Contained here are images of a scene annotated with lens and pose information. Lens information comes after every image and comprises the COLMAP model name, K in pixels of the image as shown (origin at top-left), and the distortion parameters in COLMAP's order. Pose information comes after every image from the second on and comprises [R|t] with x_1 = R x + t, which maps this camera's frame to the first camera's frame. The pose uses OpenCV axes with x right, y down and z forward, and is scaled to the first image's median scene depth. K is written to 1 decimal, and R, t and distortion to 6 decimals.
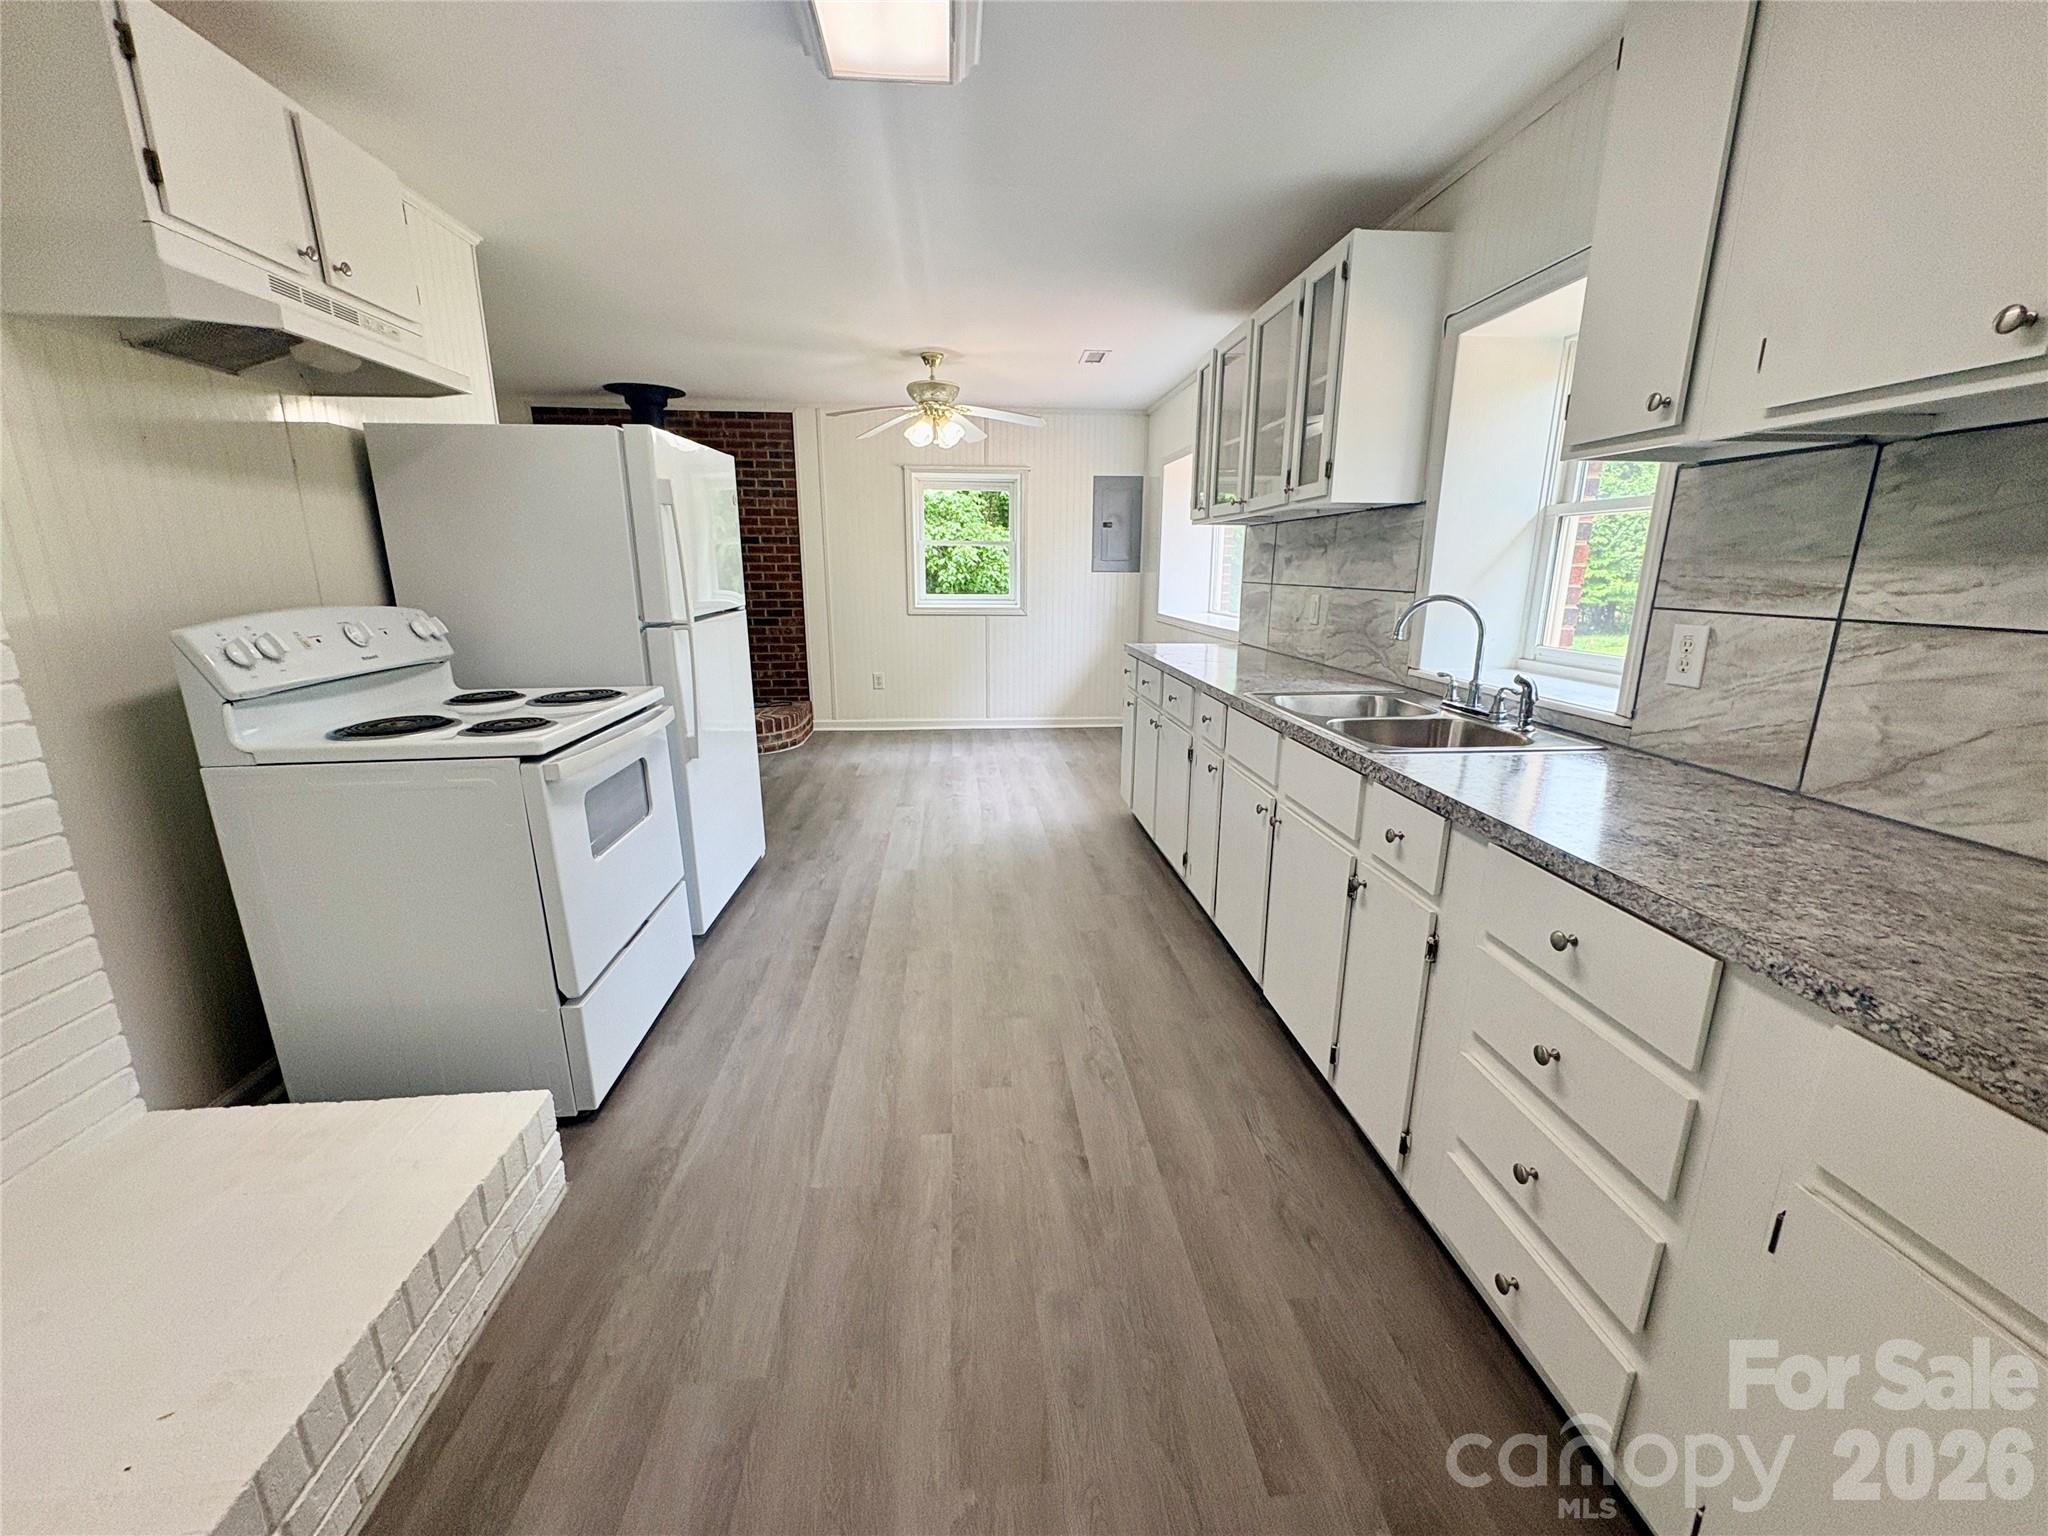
lens RADIAL K [[814.5, 0, 1026.8], [0, 814.5, 764.5], [0, 0, 1]] dist [0.001688, -0.000879]
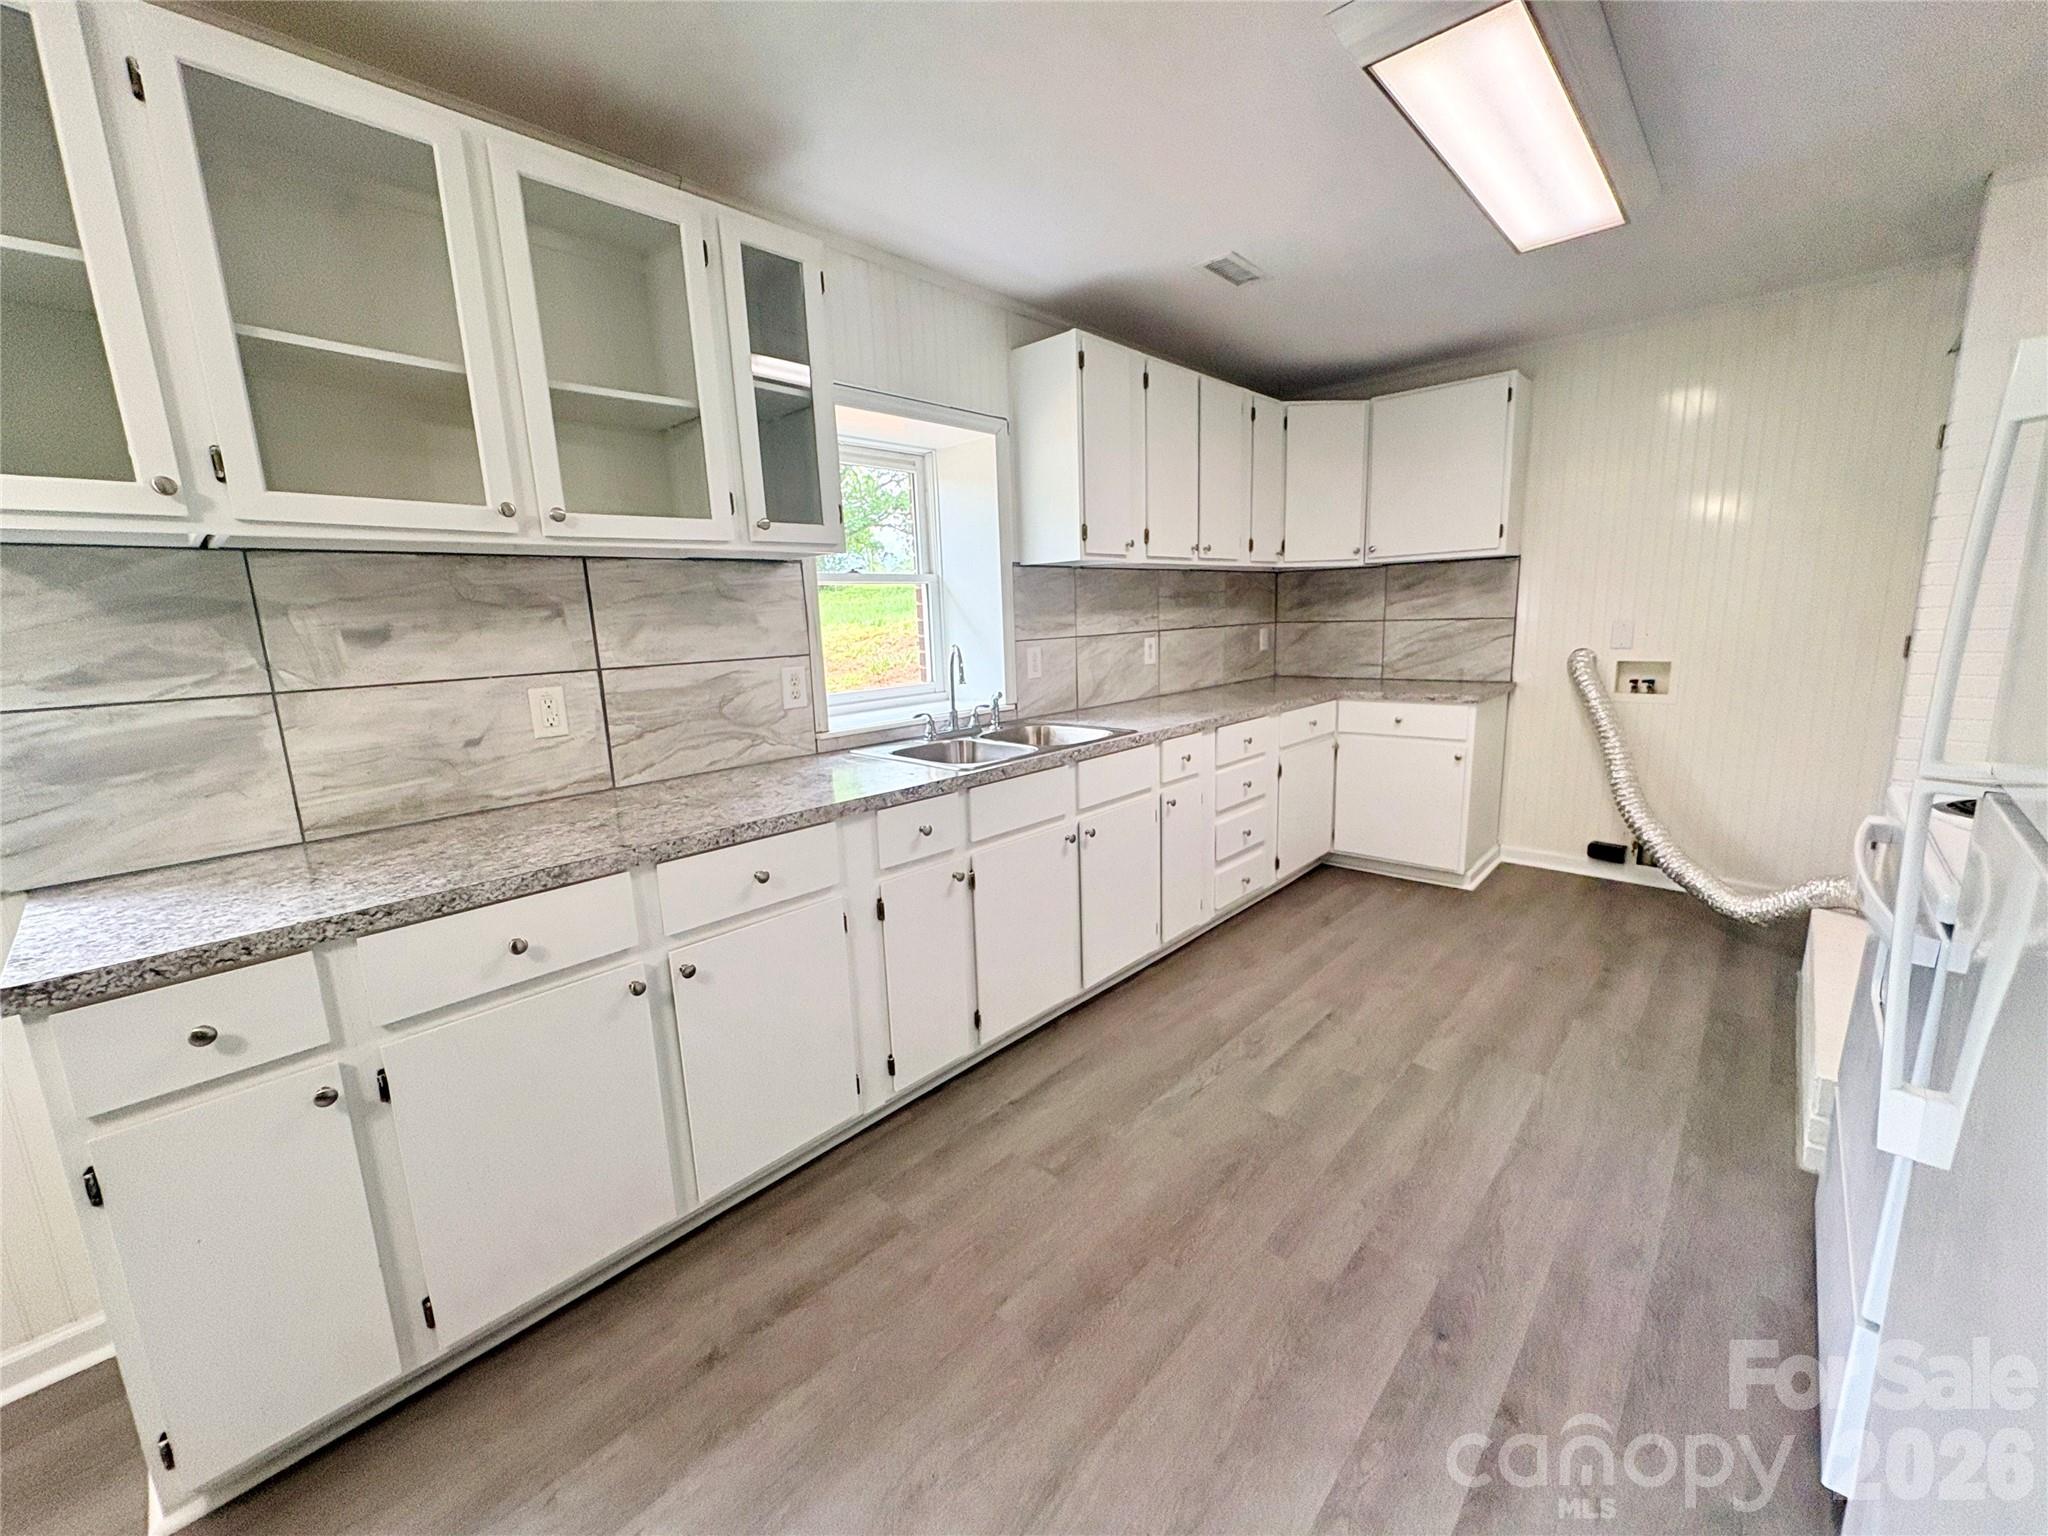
lens RADIAL K [[814.5, 0, 1025.1], [0, 814.5, 765.2], [0, 0, 1]] dist [0.001688, -0.000879]
pose [[-0.670496, -0.117072, 0.732619, -0.367555], [0.208280, 0.918059, 0.337324, -0.333335], [-0.712078, 0.378764, -0.591171, 1.320711]]
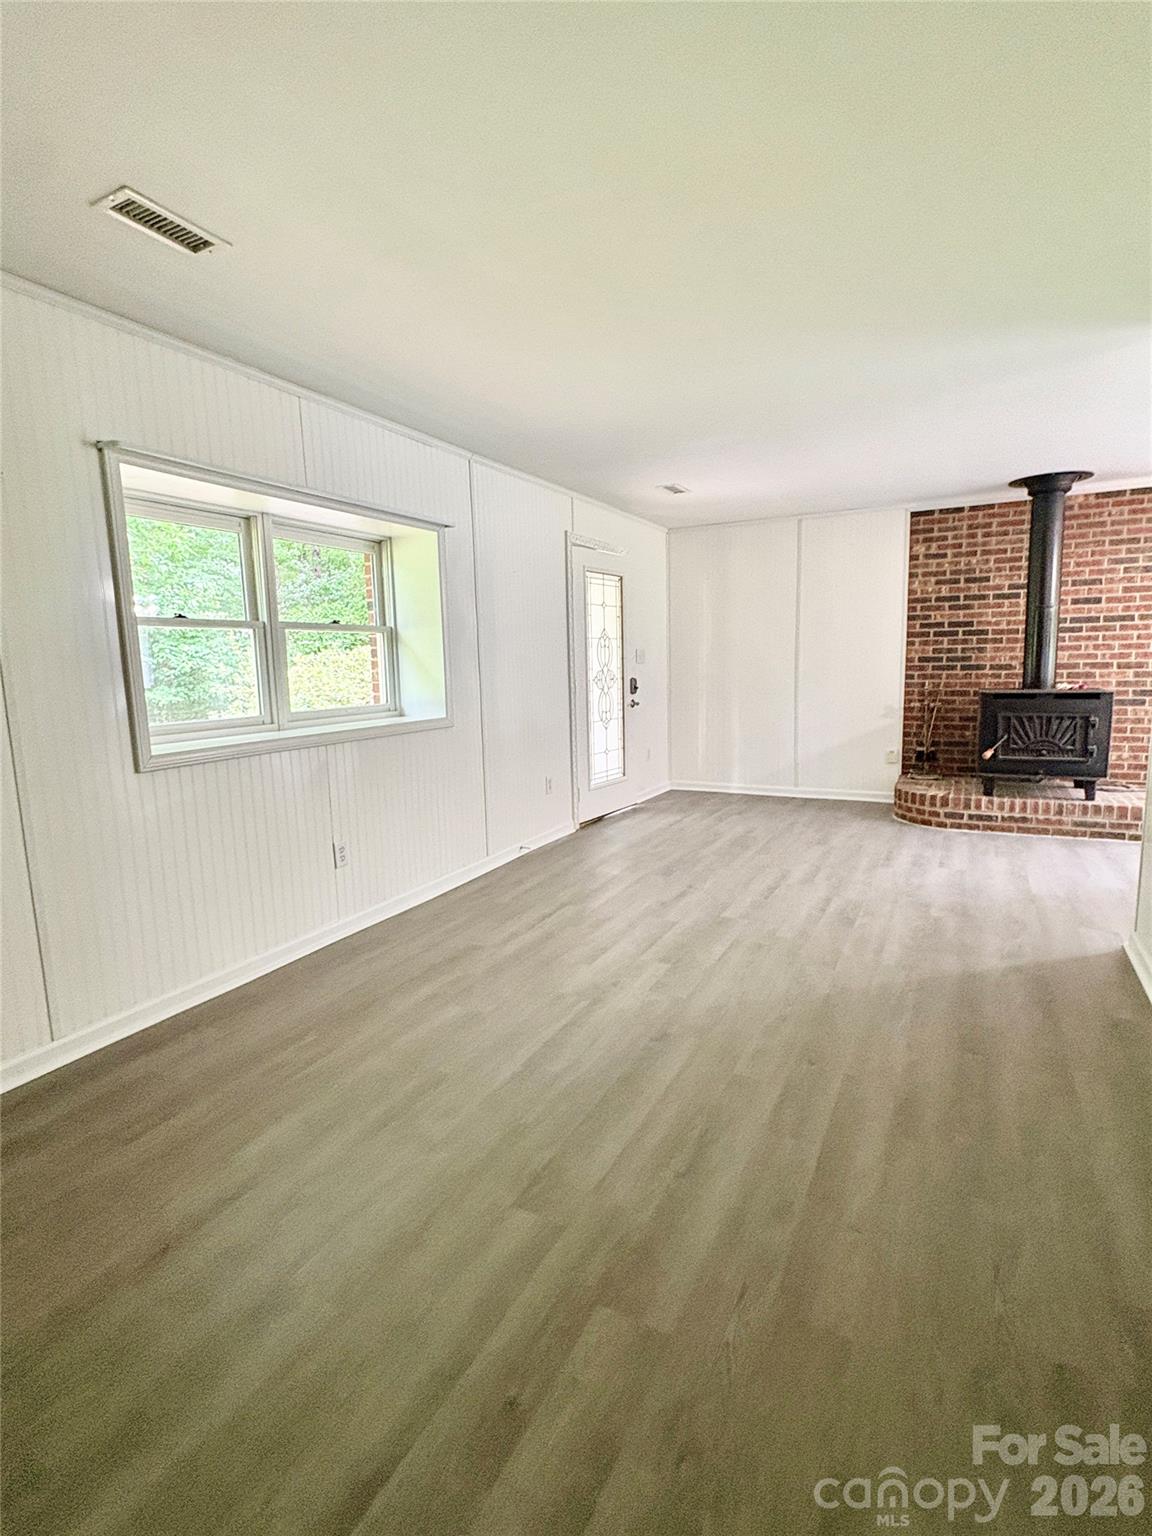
lens RADIAL K [[748.9, 0, 575.5], [0, 748.9, 772.1], [0, 0, 1]] dist [-0.000158, 0.000392]
pose [[0.839161, 0.053025, -0.541292, -0.849311], [-0.100328, 0.993248, -0.058239, 0.048201], [0.534549, 0.103179, 0.838815, -0.152860]]
